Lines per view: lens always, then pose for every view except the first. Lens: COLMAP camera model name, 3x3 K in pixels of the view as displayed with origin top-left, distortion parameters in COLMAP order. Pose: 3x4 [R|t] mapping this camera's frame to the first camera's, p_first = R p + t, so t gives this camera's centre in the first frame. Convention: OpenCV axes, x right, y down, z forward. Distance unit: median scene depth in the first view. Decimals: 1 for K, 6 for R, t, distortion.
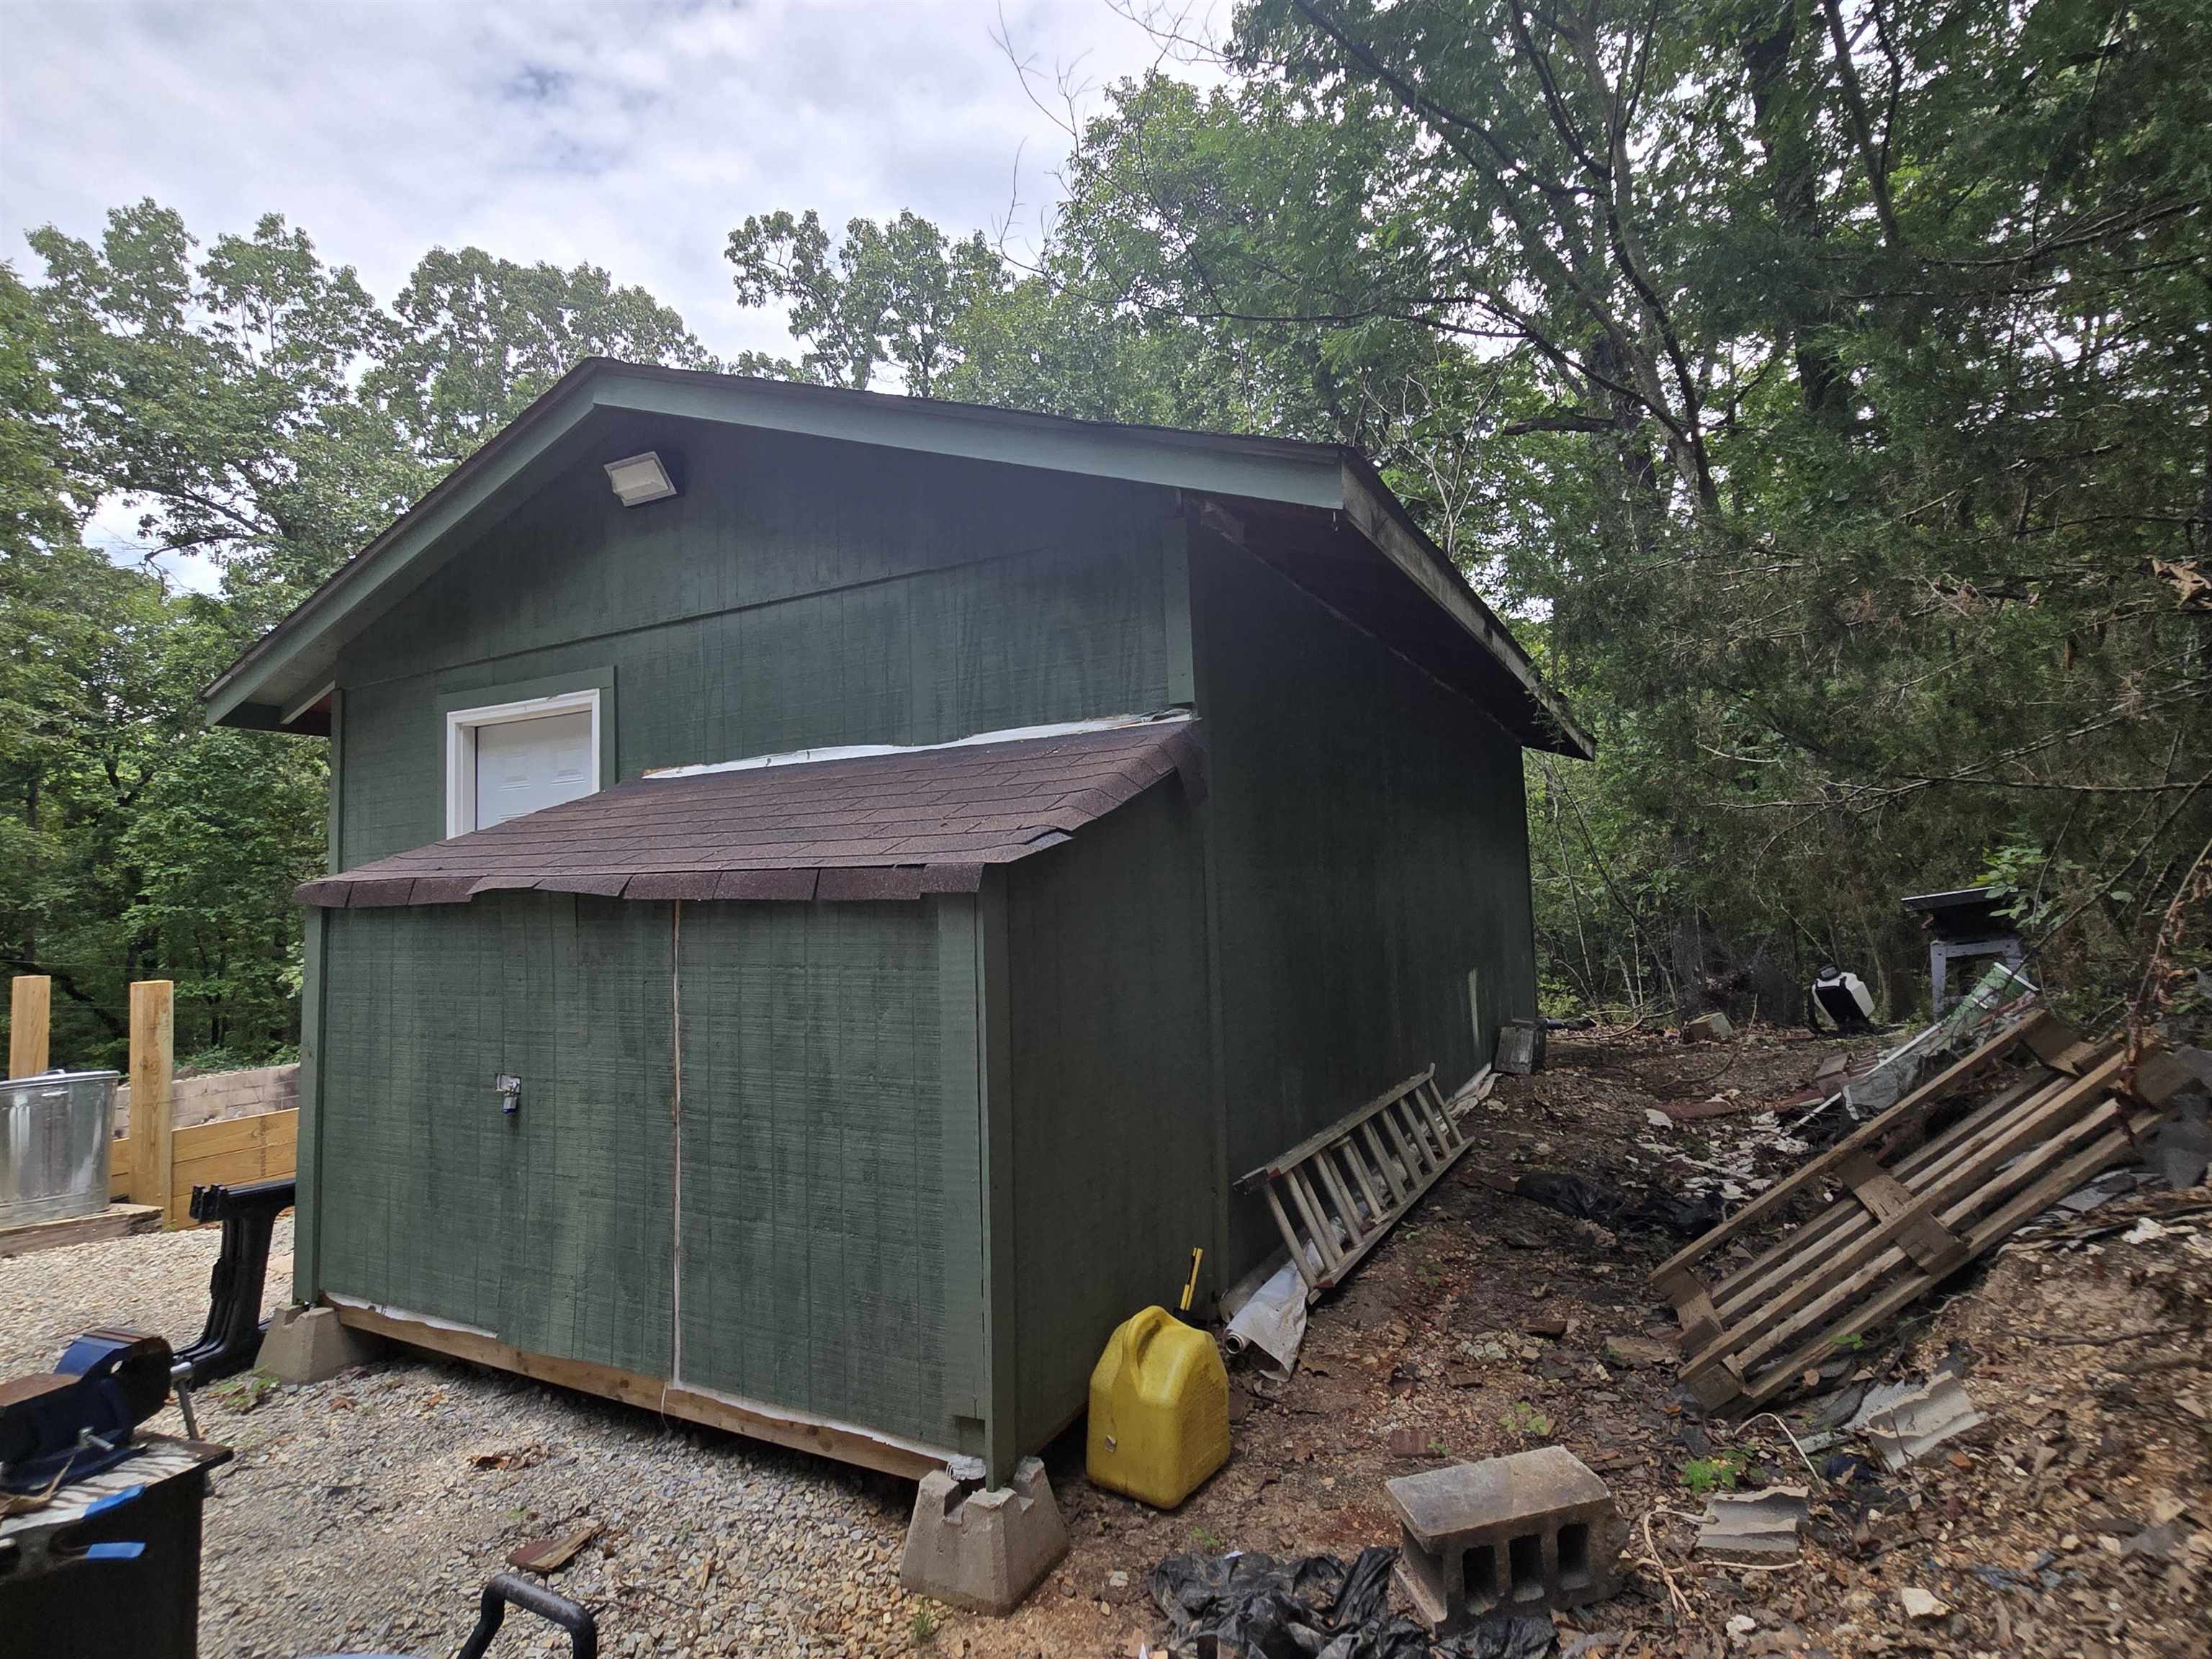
lens RADIAL K [[1154.0, 0, 1108.6], [0, 1154.0, 812.8], [0, 0, 1]] dist [-0.000888, -0.000632]
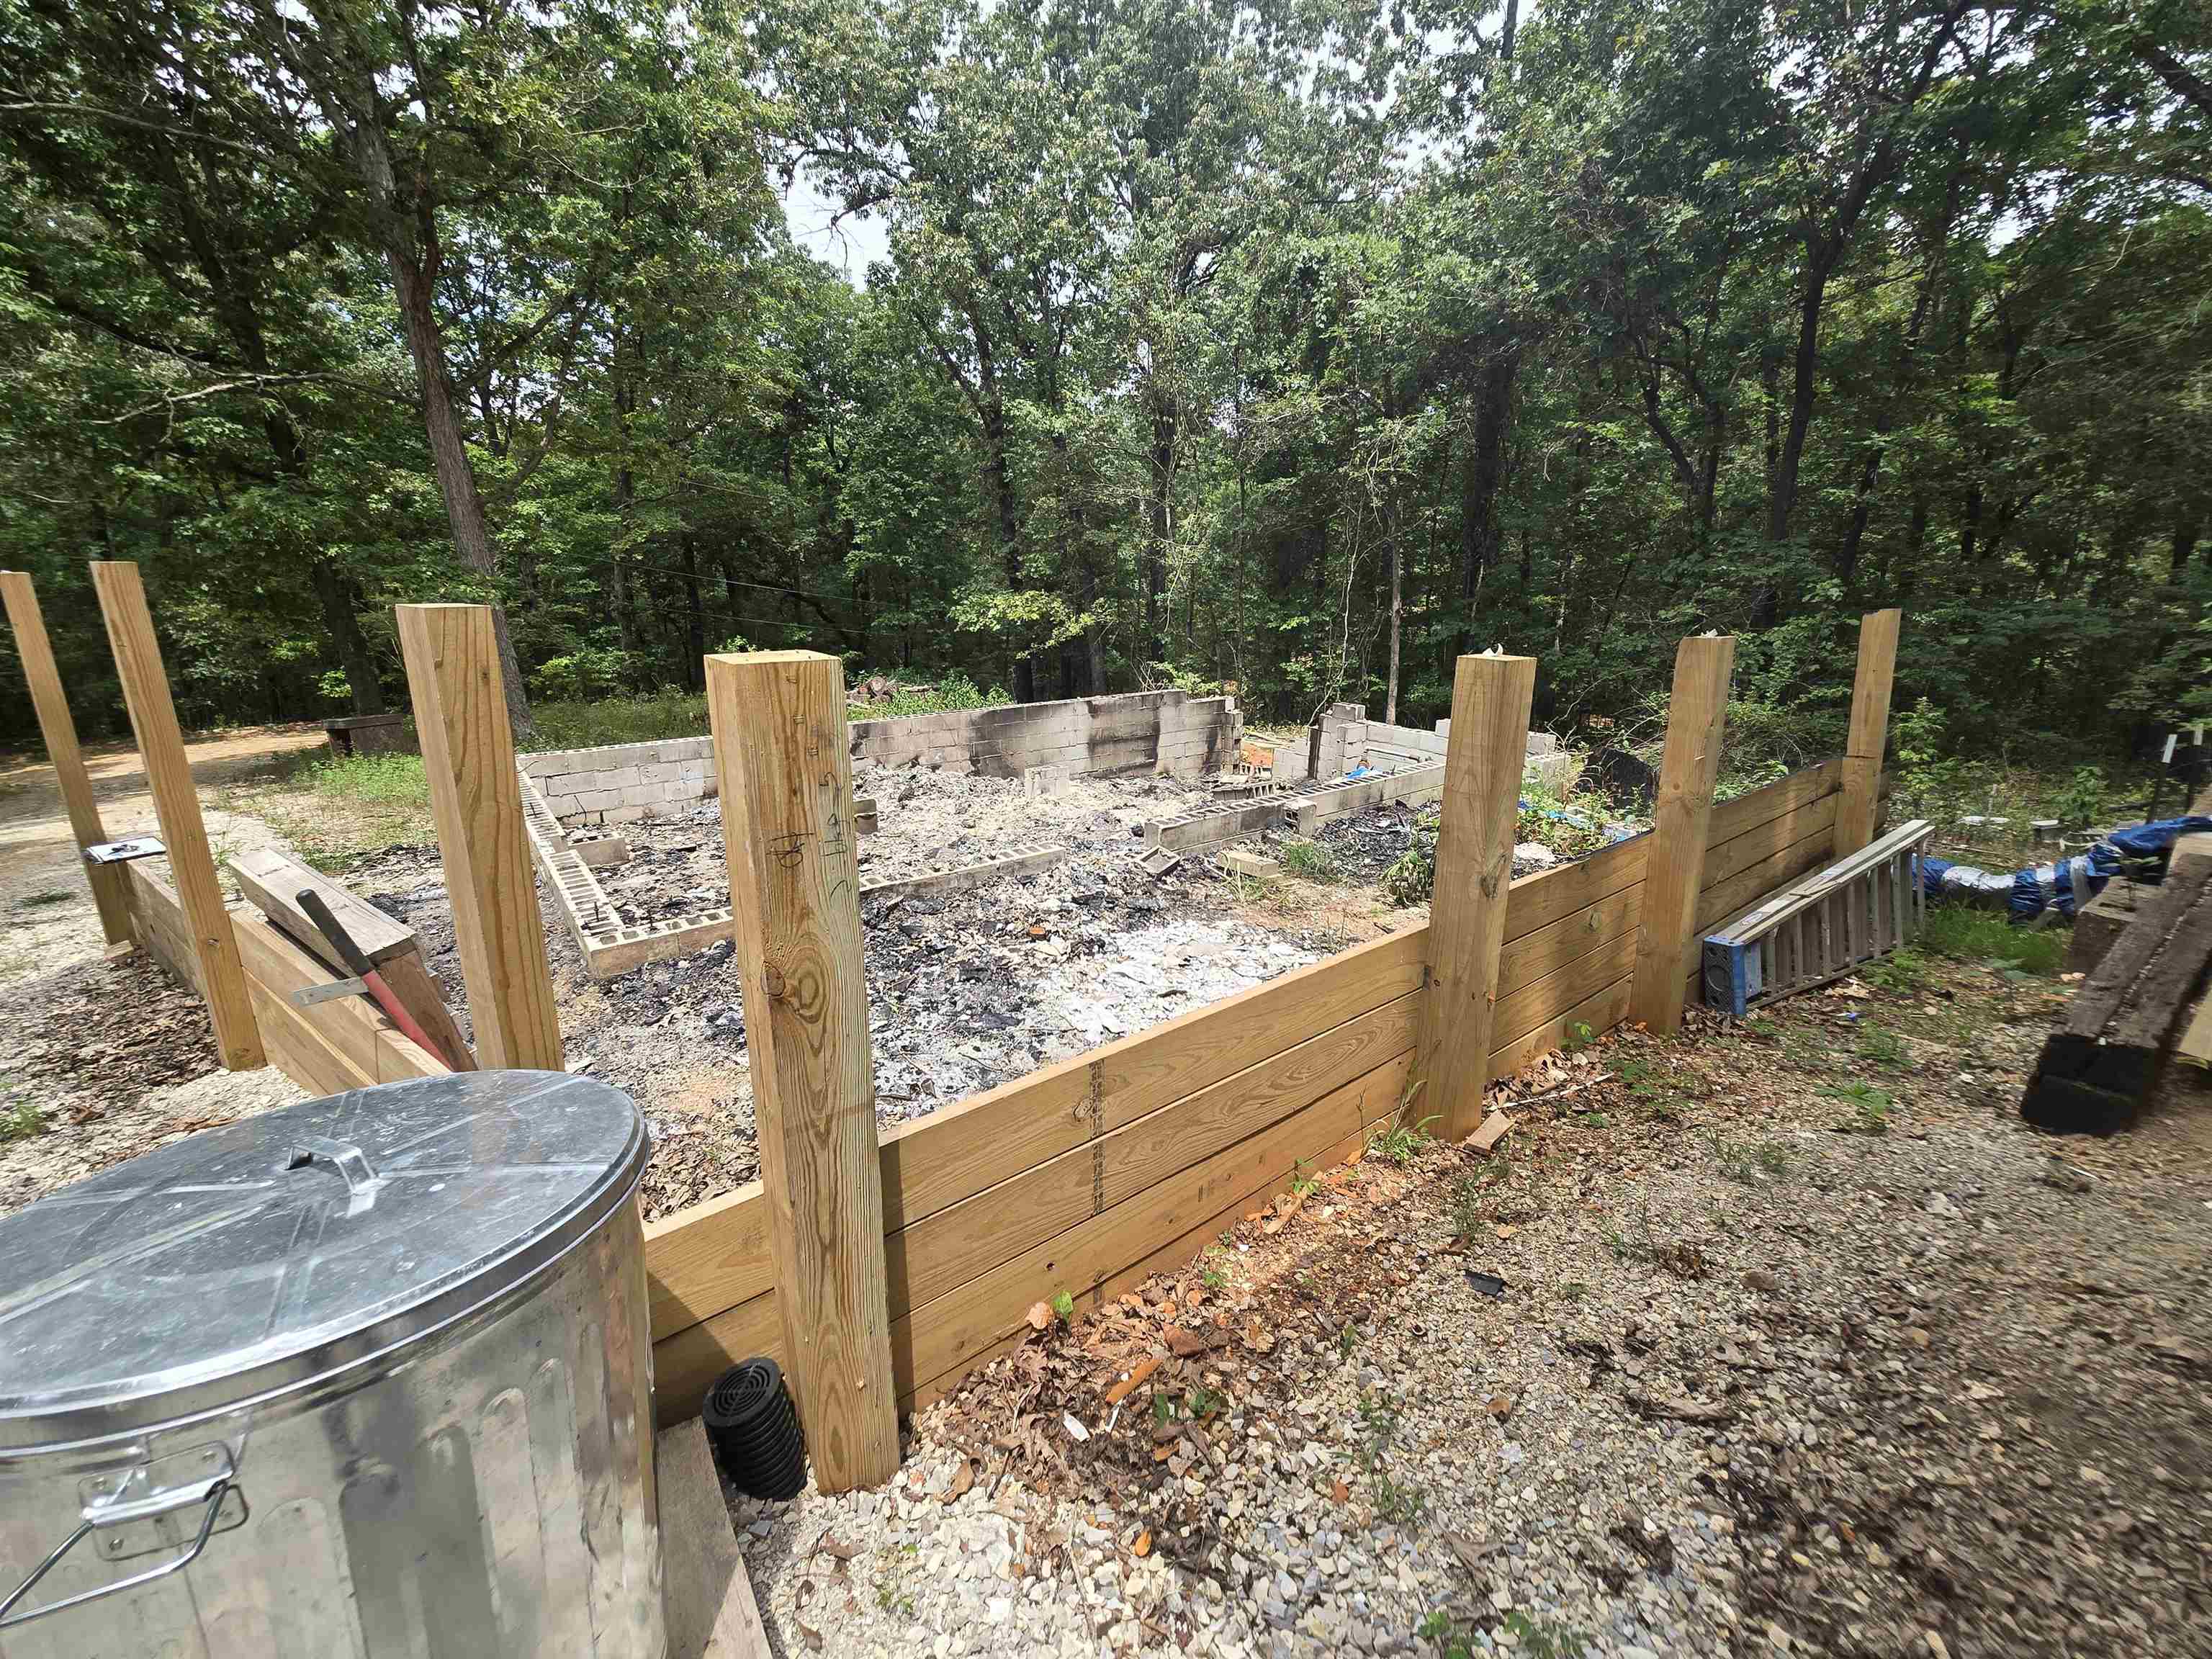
lens RADIAL K [[909.5, 0, 1103.4], [0, 909.5, 820.3], [0, 0, 1]] dist [-0.002259, -0.000149]
pose [[0.901775, 0.152540, -0.404393, -0.147334], [-0.009524, 0.942435, 0.334255, 0.024603], [0.432101, -0.297571, 0.851317, 0.183977]]
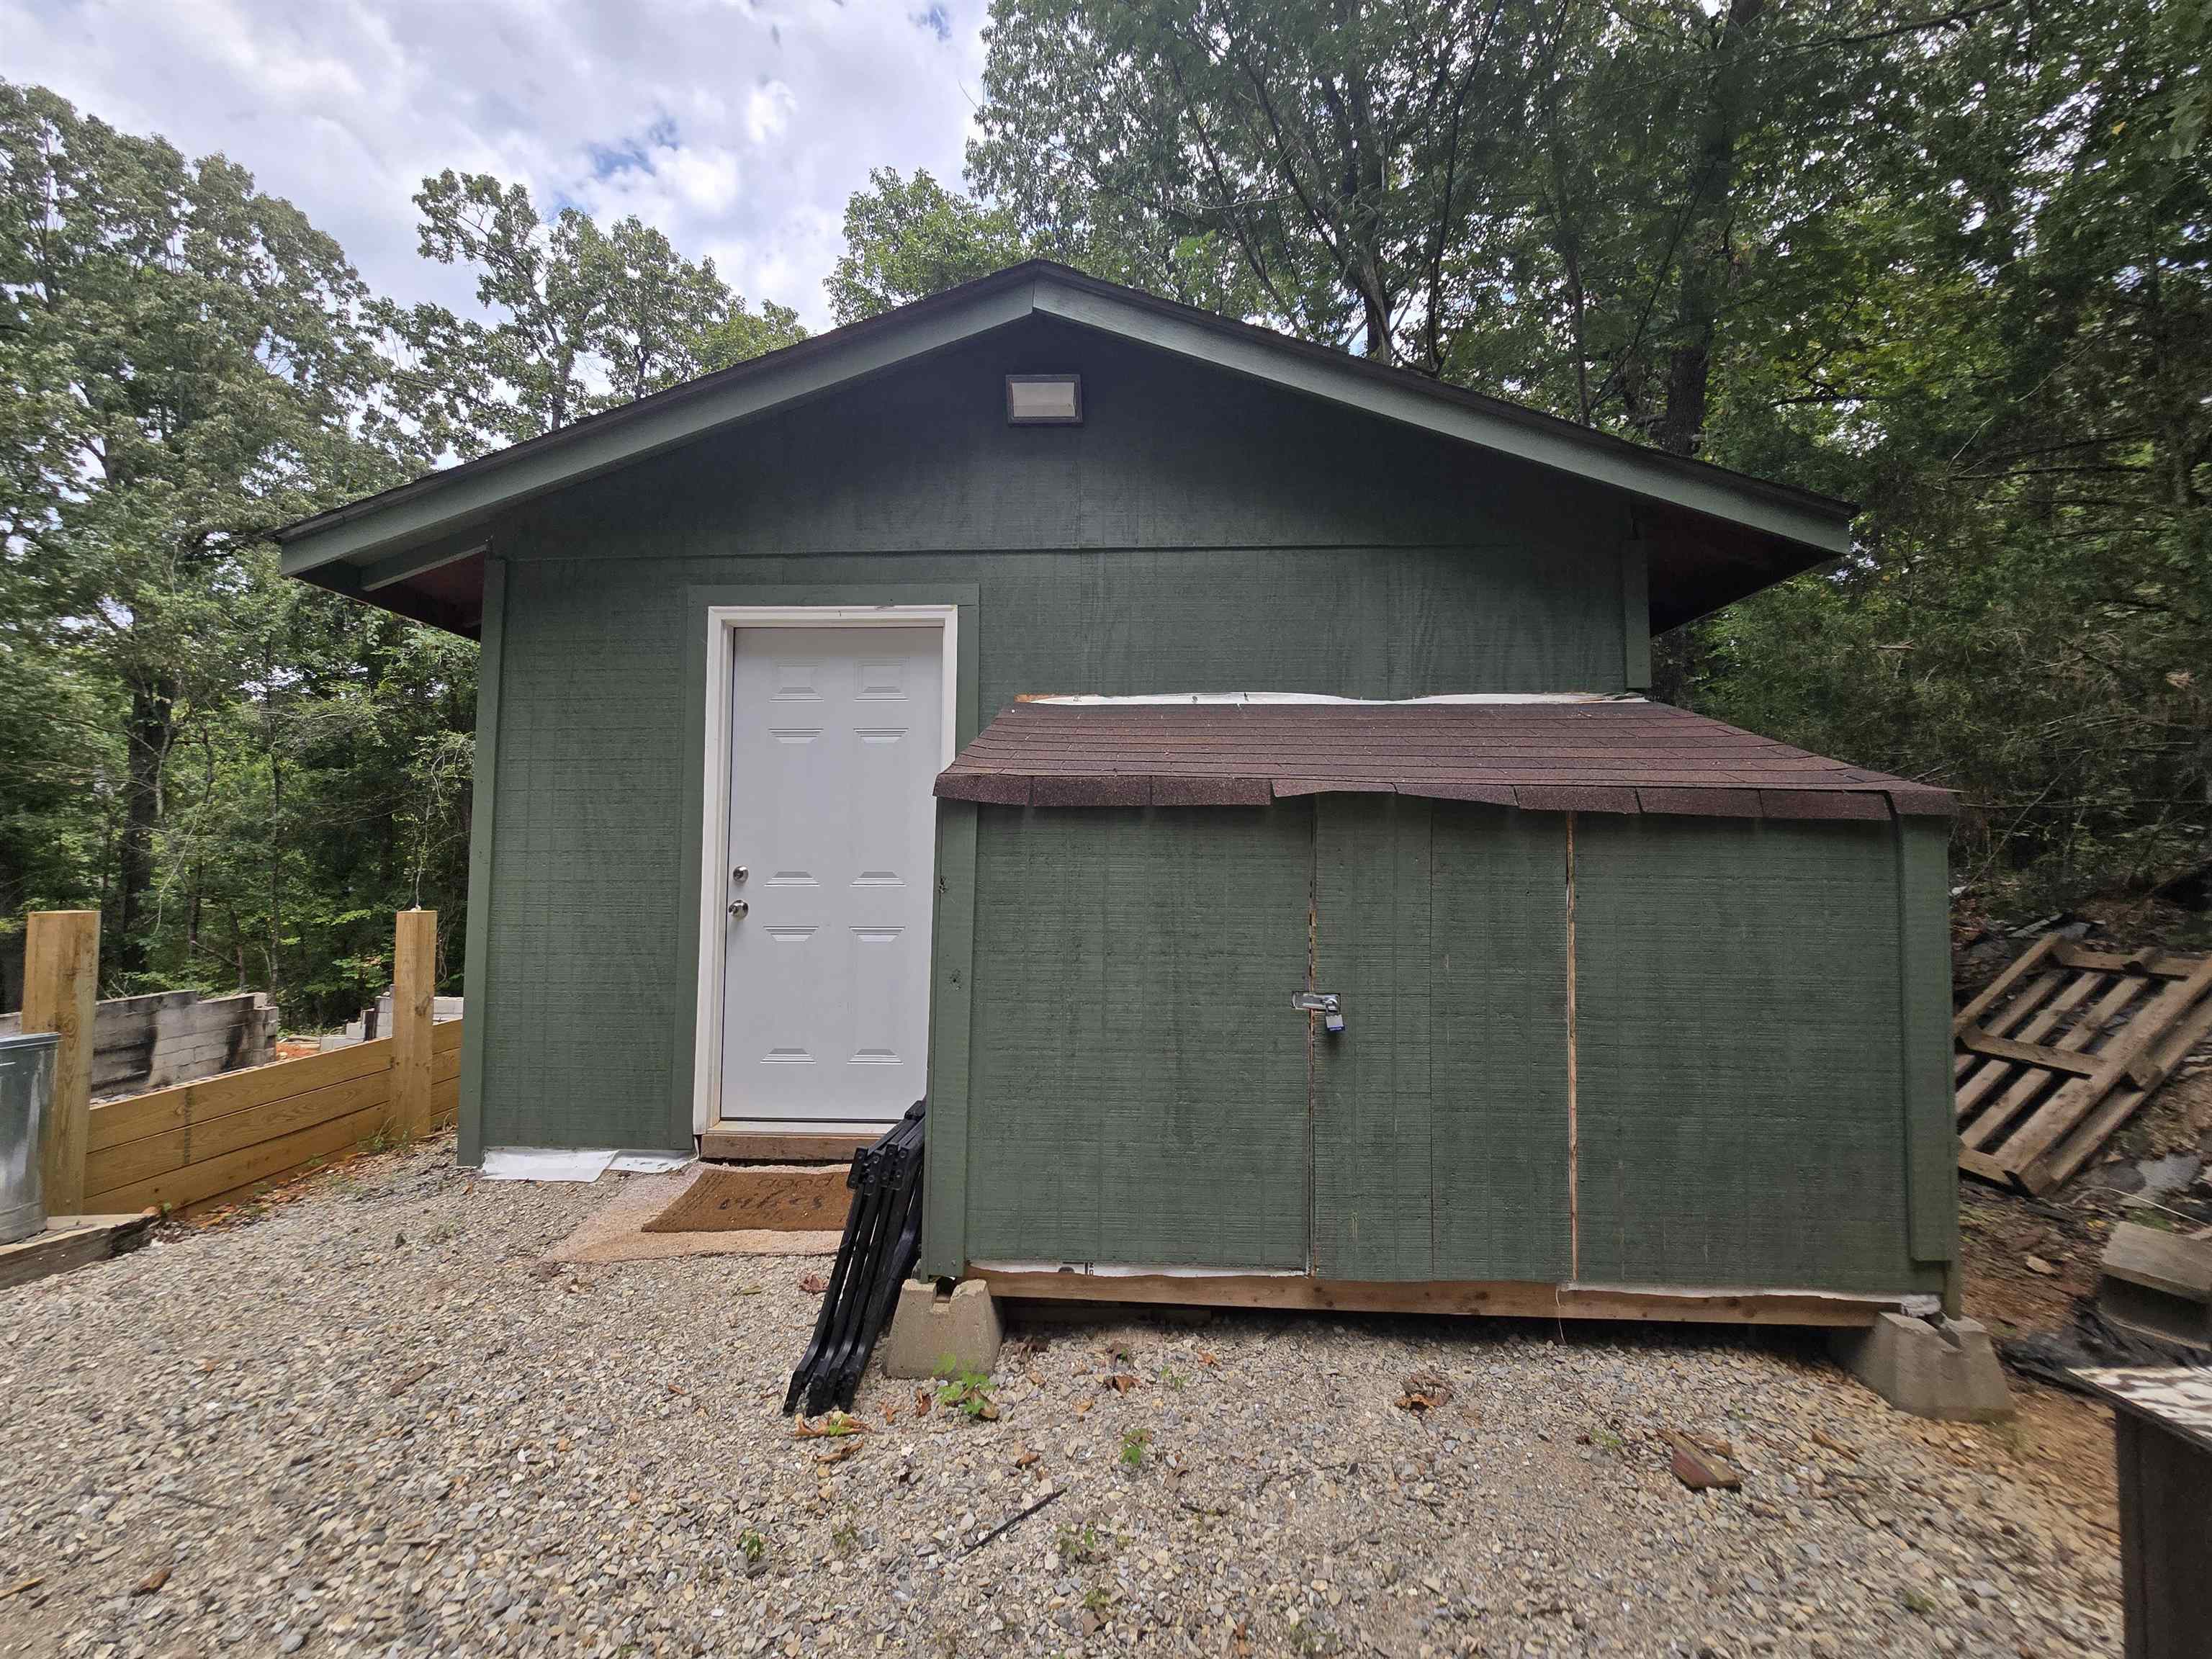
lens RADIAL K [[909.5, 0, 1114.7], [0, 909.5, 817.7], [0, 0, 1]] dist [-0.002259, -0.000149]
pose [[0.901818, 0.060809, 0.427815, -0.102869], [-0.063371, 0.997956, -0.008263, 0.010657], [-0.427443, -0.019659, 0.903828, 0.042164]]
